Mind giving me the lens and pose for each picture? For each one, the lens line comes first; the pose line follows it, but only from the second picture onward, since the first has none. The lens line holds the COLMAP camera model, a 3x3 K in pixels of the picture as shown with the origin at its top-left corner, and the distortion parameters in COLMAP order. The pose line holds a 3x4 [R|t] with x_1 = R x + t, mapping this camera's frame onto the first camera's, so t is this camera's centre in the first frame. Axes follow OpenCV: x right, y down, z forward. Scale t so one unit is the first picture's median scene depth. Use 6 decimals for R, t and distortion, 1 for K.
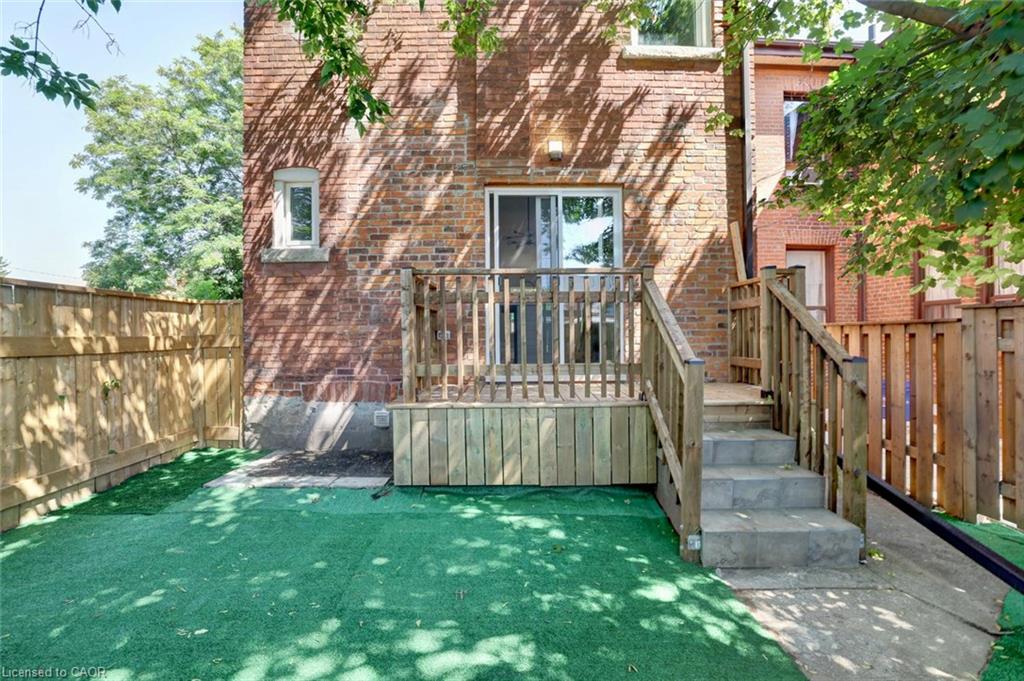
lens RADIAL K [[448.5, 0, 519.1], [0, 448.5, 339.7], [0, 0, 1]] dist [-0.046961, 0.016124]
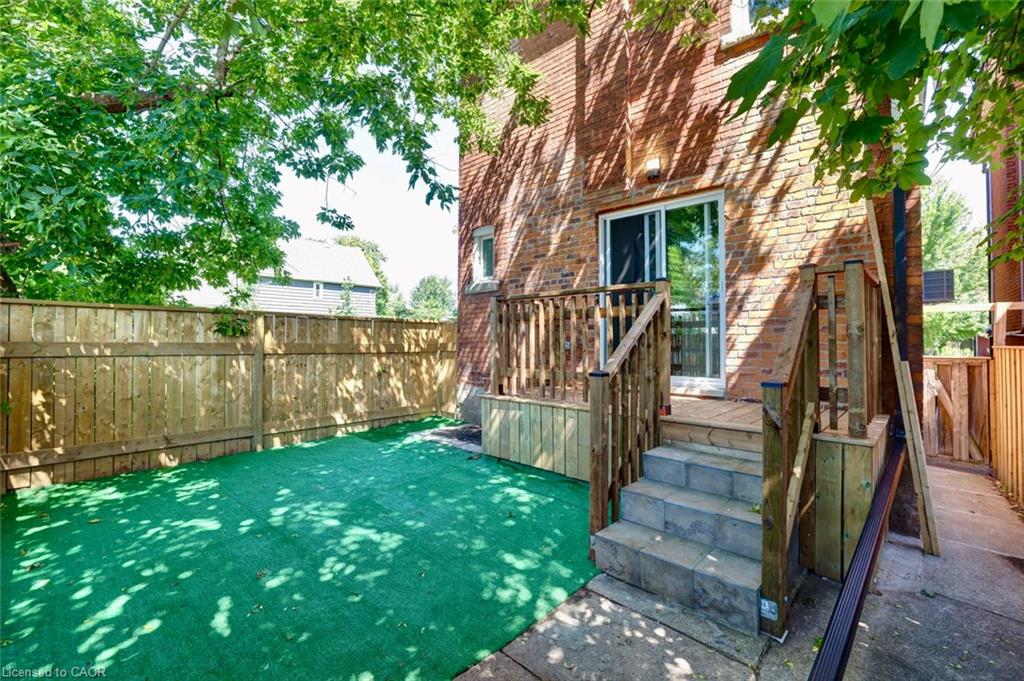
lens RADIAL K [[448.0, 0, 525.4], [0, 448.0, 337.9], [0, 0, 1]] dist [-0.049193, 0.016223]
pose [[0.724613, 0.001892, -0.689153, 0.585728], [-0.015544, 0.999787, -0.013599, -0.012462], [0.688980, 0.020566, 0.724488, 0.056992]]
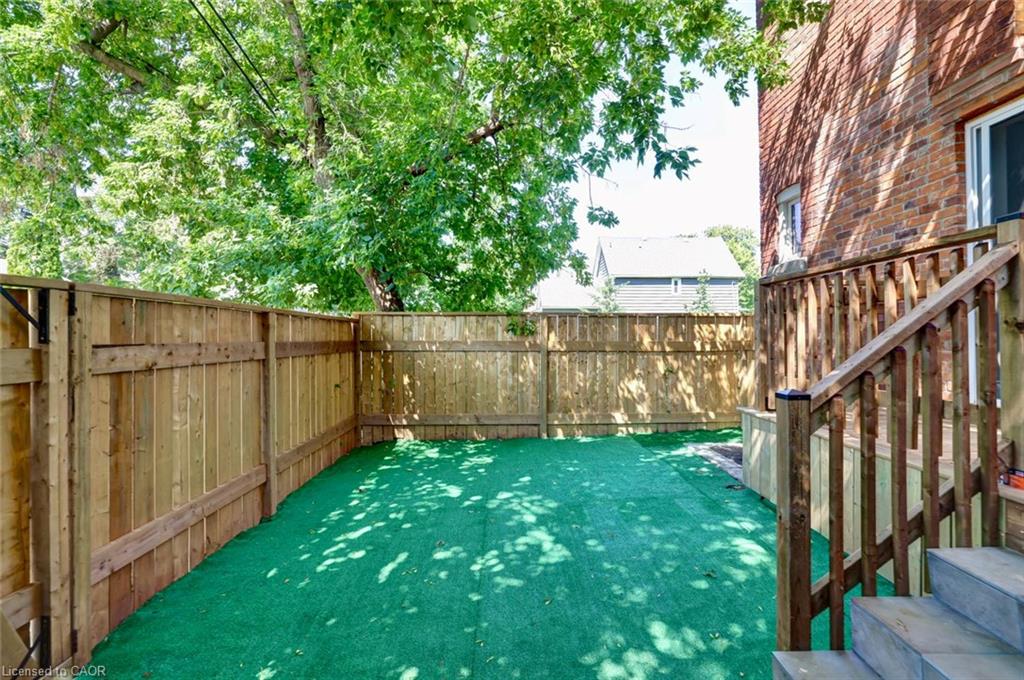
lens RADIAL K [[459.0, 0, 512.0], [0, 459.0, 340.0], [0, 0, 1]] dist [-0.051152, 0.015049]
pose [[-0.026836, 0.011539, -0.999573, 0.617820], [-0.009105, 0.999889, 0.011787, -0.022243], [0.999598, 0.009418, -0.026728, 0.353066]]
